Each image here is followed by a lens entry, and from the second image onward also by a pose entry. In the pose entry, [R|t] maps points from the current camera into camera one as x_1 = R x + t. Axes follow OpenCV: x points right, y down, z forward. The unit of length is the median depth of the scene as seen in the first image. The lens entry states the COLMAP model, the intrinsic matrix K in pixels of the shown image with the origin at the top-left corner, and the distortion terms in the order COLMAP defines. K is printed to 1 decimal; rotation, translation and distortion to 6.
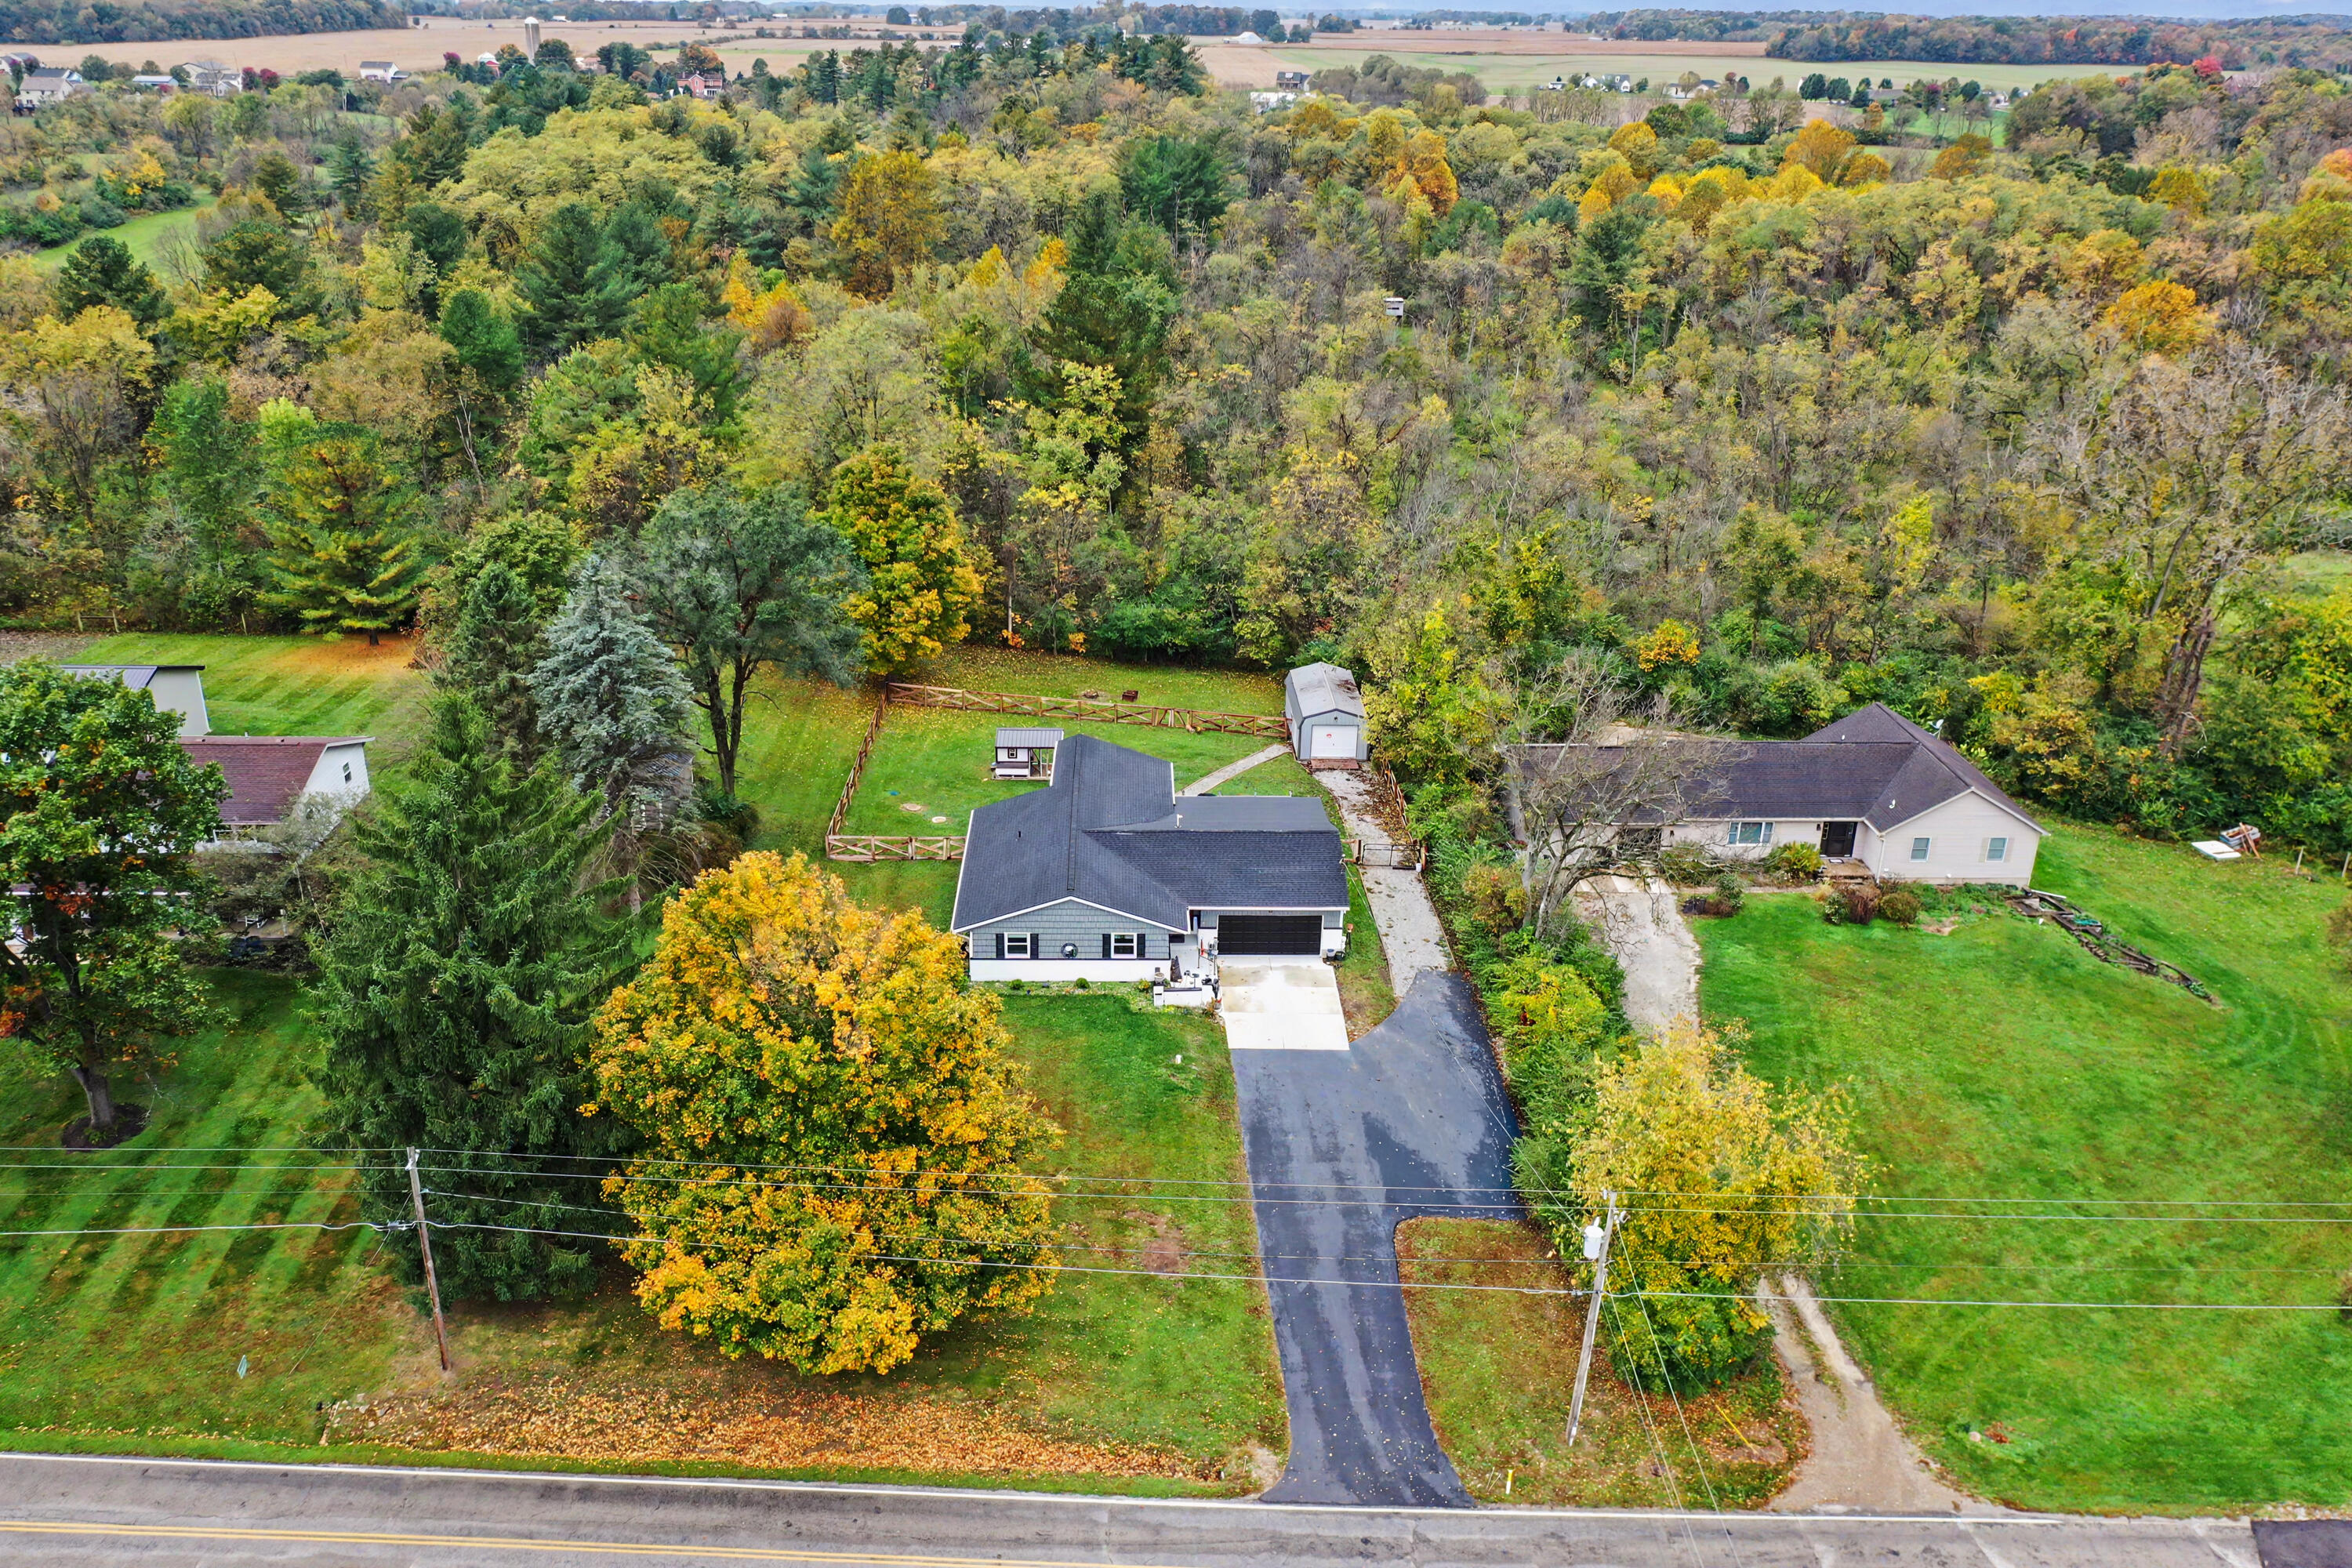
lens RADIAL K [[1861.9, 0, 1171.6], [0, 1861.9, 781.9], [0, 0, 1]] dist [0.004017, 0.003979]
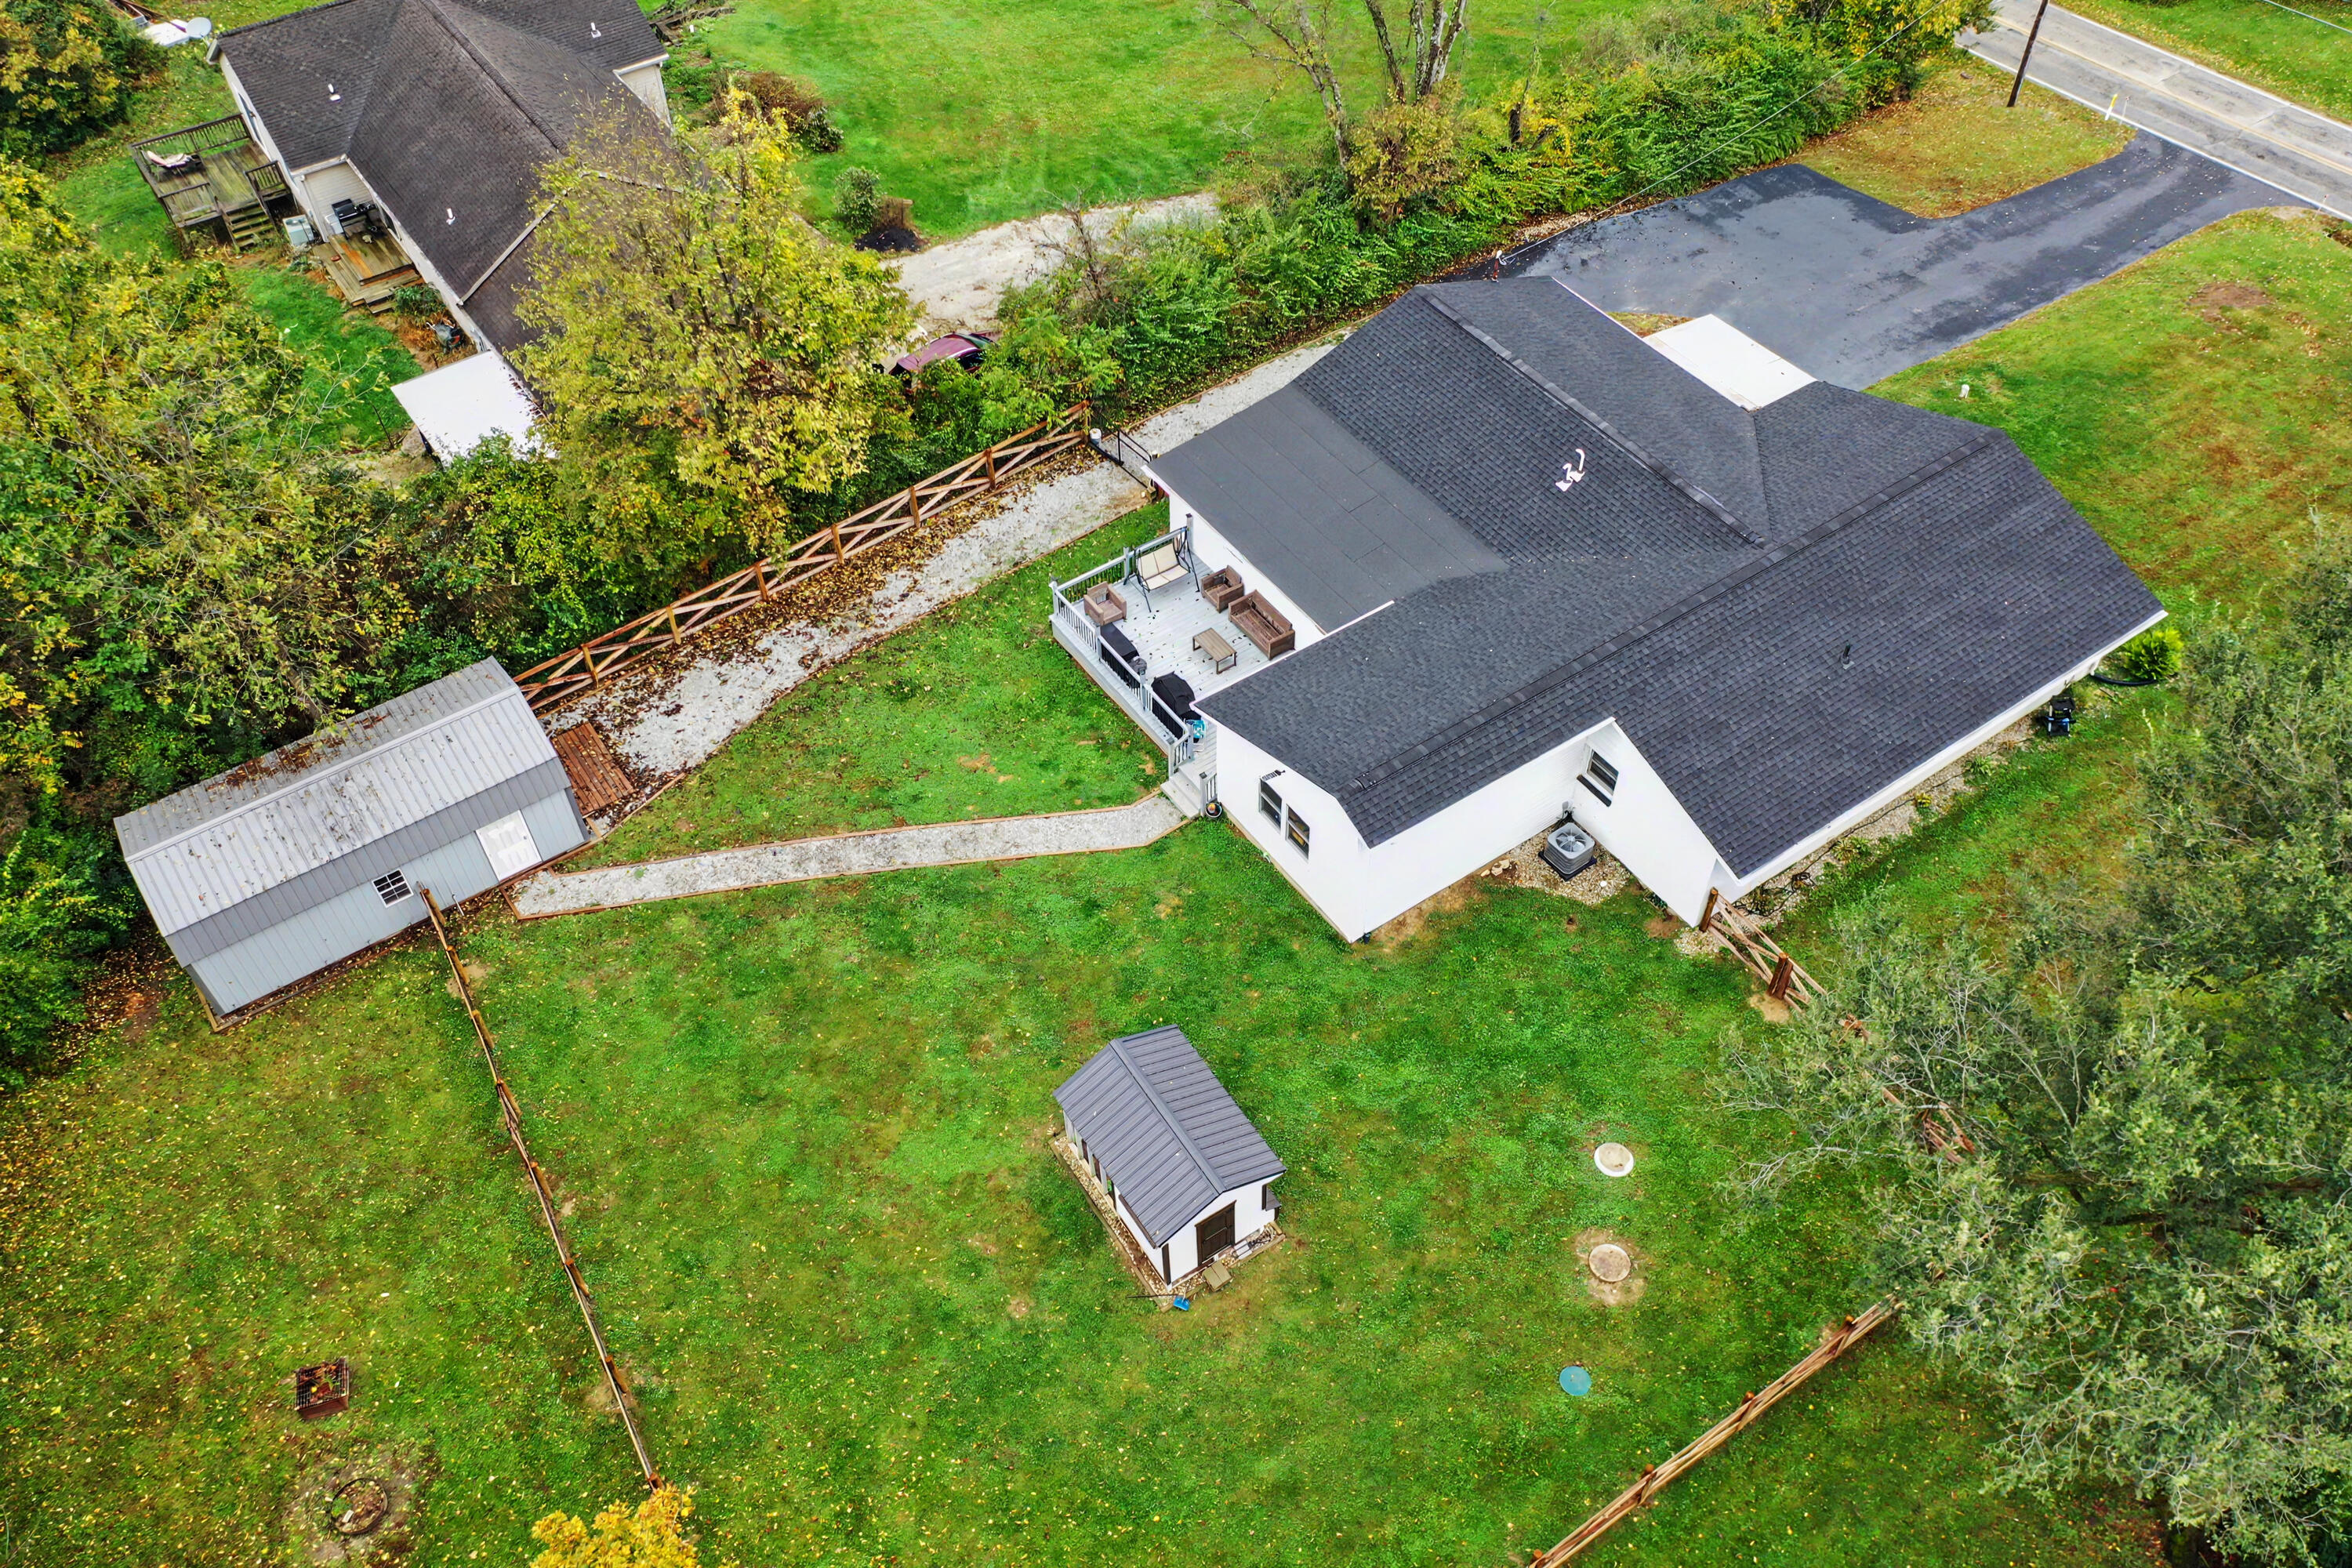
lens RADIAL K [[1861.5, 0, 1172.0], [0, 1861.5, 783.2], [0, 0, 1]] dist [0.011559, -0.003790]
pose [[-0.546085, -0.634409, 0.547099, -0.202973], [0.327056, 0.439794, 0.836430, -0.303774], [-0.771249, 0.635694, -0.032677, 0.915493]]
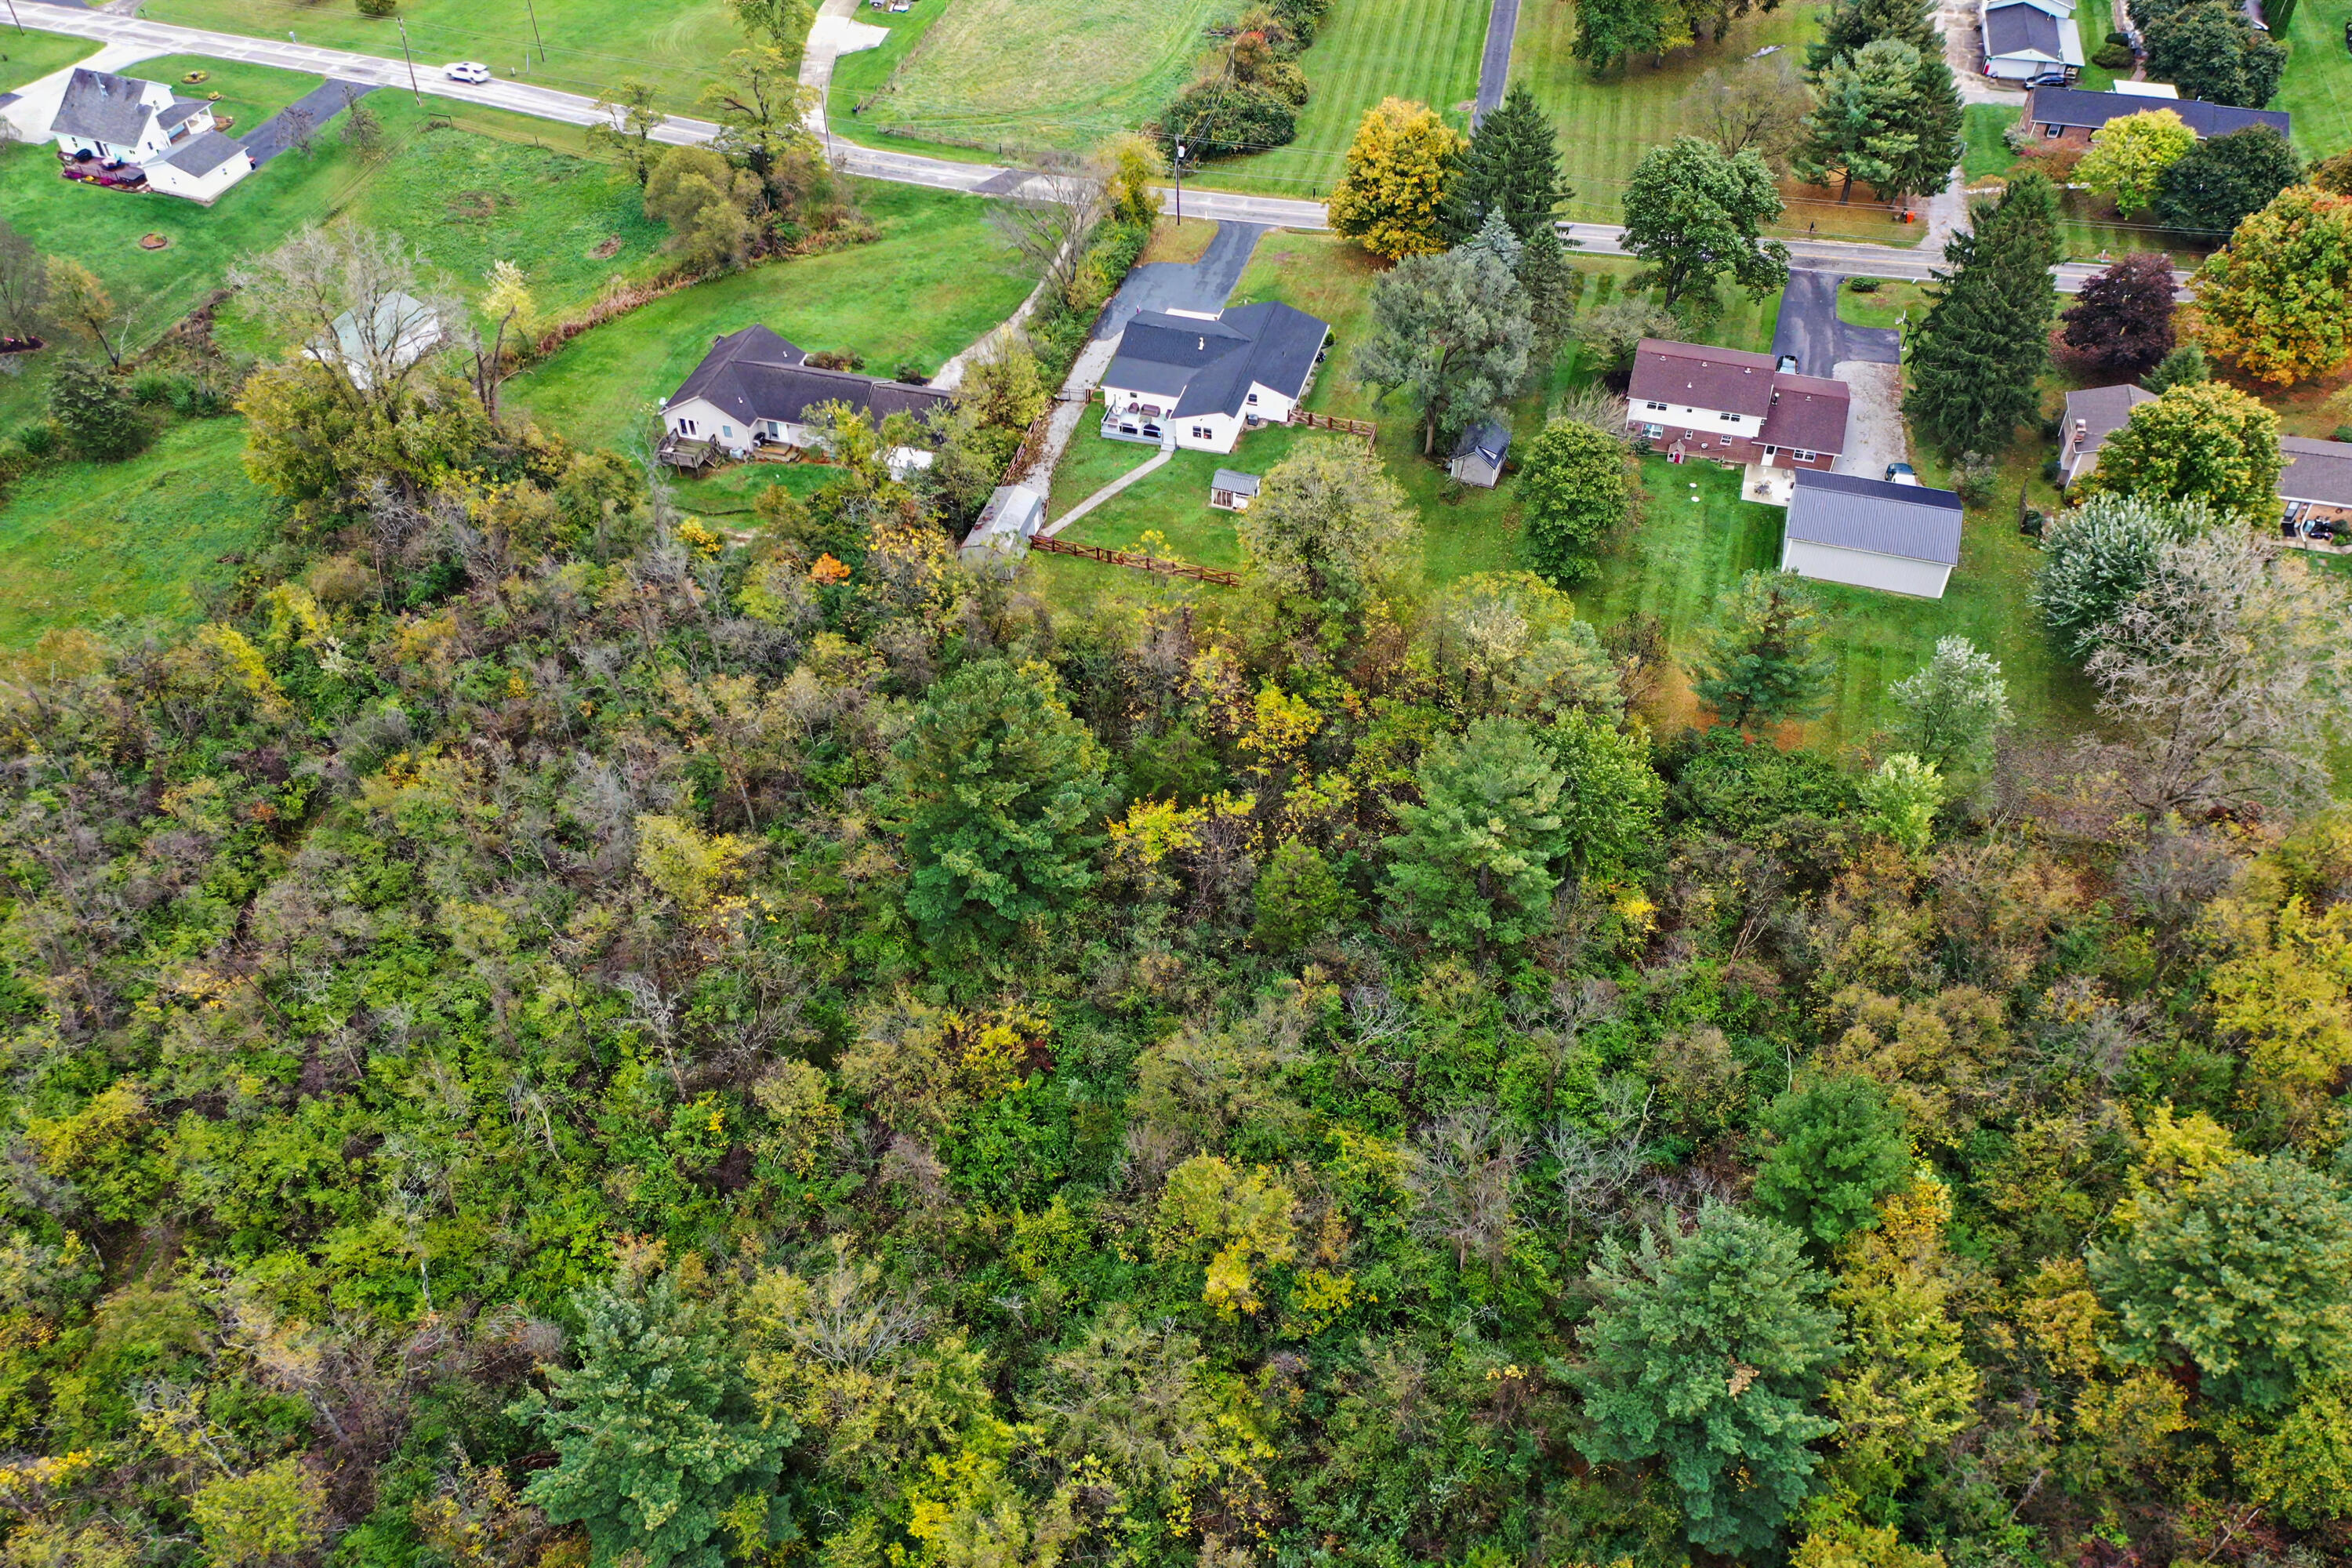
lens RADIAL K [[1861.5, 0, 1172.0], [0, 1861.5, 783.2], [0, 0, 1]] dist [0.011559, -0.003790]
pose [[-0.952066, -0.221281, 0.211200, -0.378190], [0.111281, 0.392578, 0.912961, -1.244767], [-0.284934, 0.892702, -0.349136, 1.663941]]
